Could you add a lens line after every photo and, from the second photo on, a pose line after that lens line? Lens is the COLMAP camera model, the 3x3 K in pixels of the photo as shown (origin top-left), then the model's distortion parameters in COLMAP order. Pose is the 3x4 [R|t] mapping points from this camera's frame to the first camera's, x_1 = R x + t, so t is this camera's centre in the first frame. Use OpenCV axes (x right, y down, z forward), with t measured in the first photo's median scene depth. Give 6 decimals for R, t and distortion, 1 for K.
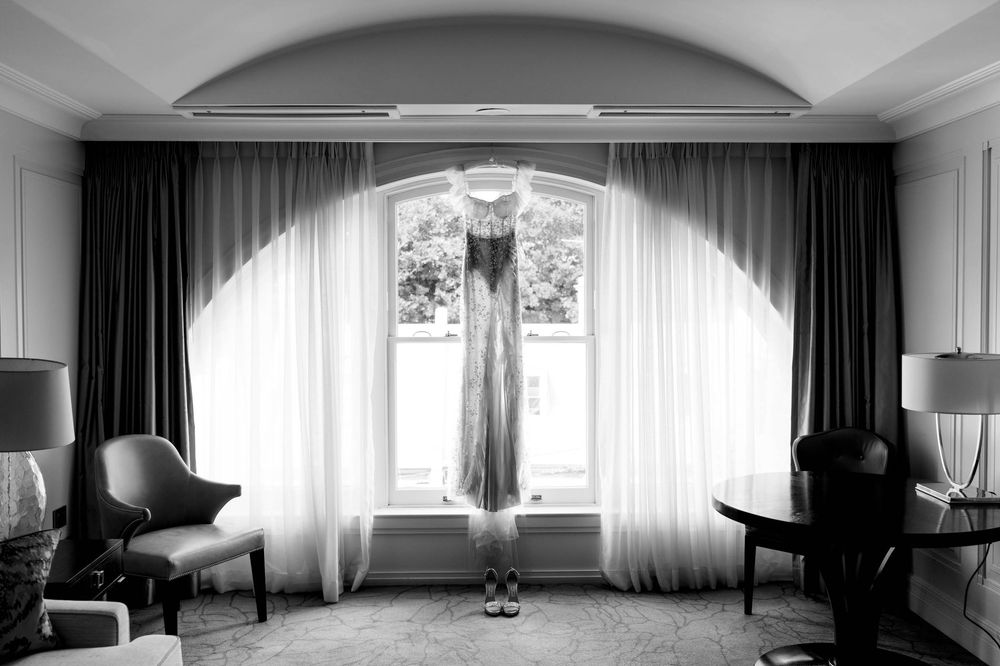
lens RADIAL K [[952.2, 0, 500.0], [0, 952.2, 333.0], [0, 0, 1]] dist [-0.005441, 0.009568]
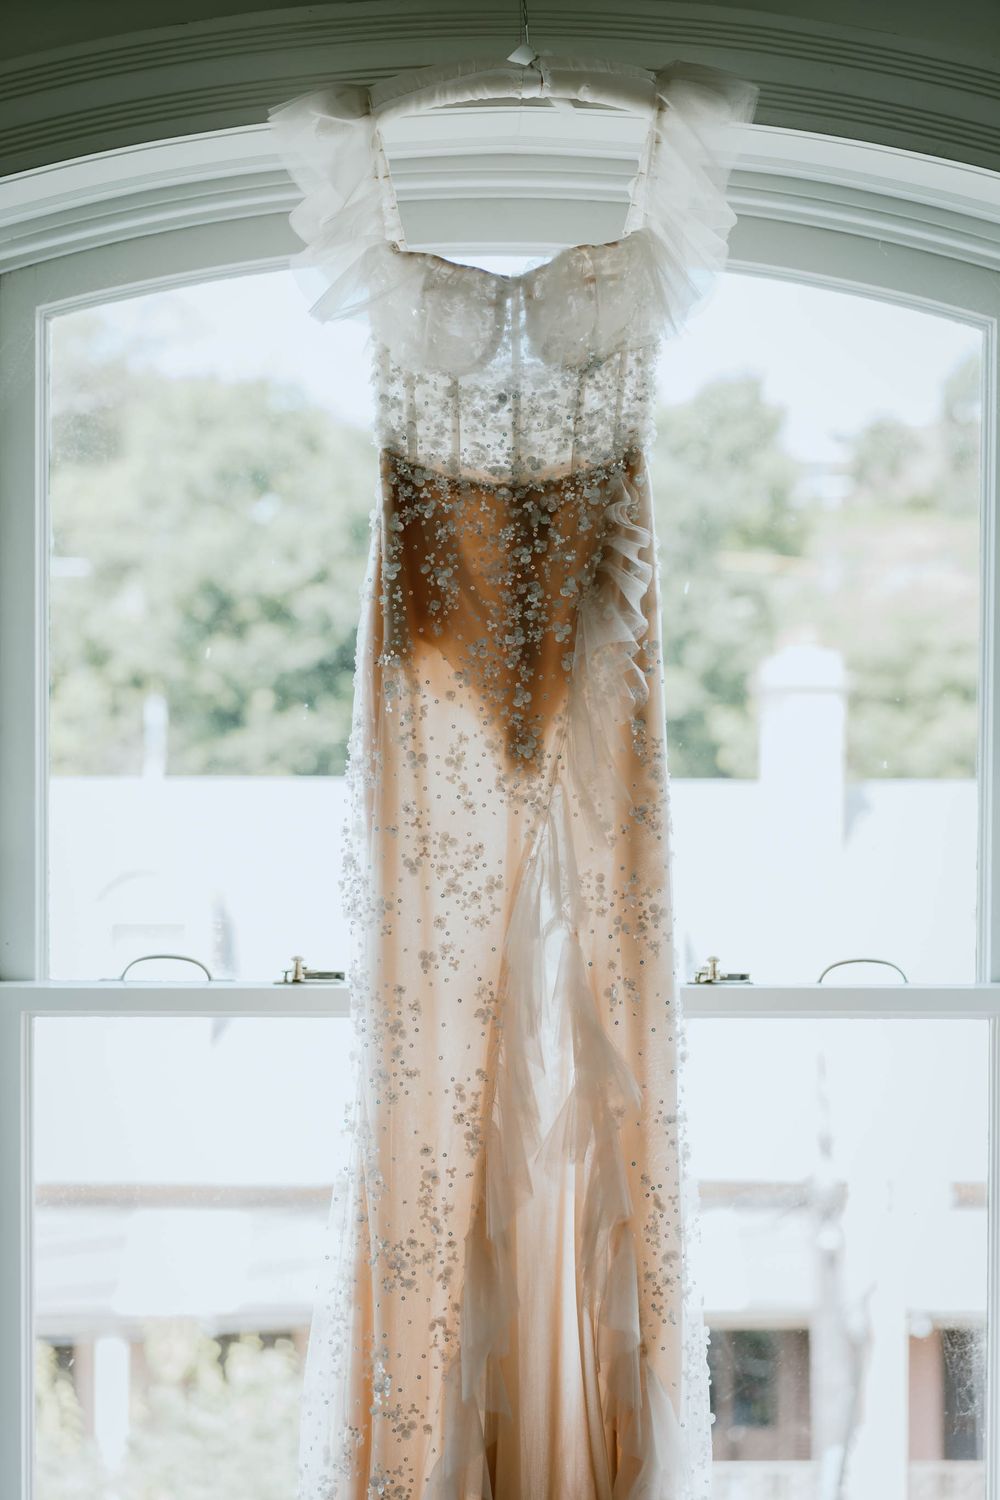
lens RADIAL K [[2315.1, 0, 519.2], [0, 2315.1, 756.0], [0, 0, 1]] dist [-0.009368, 0.024476]
pose [[0.999870, 0.007867, -0.014046, -0.001641], [-0.008080, 0.999853, -0.015140, -0.038927], [0.013925, 0.015251, 0.999787, 0.549148]]
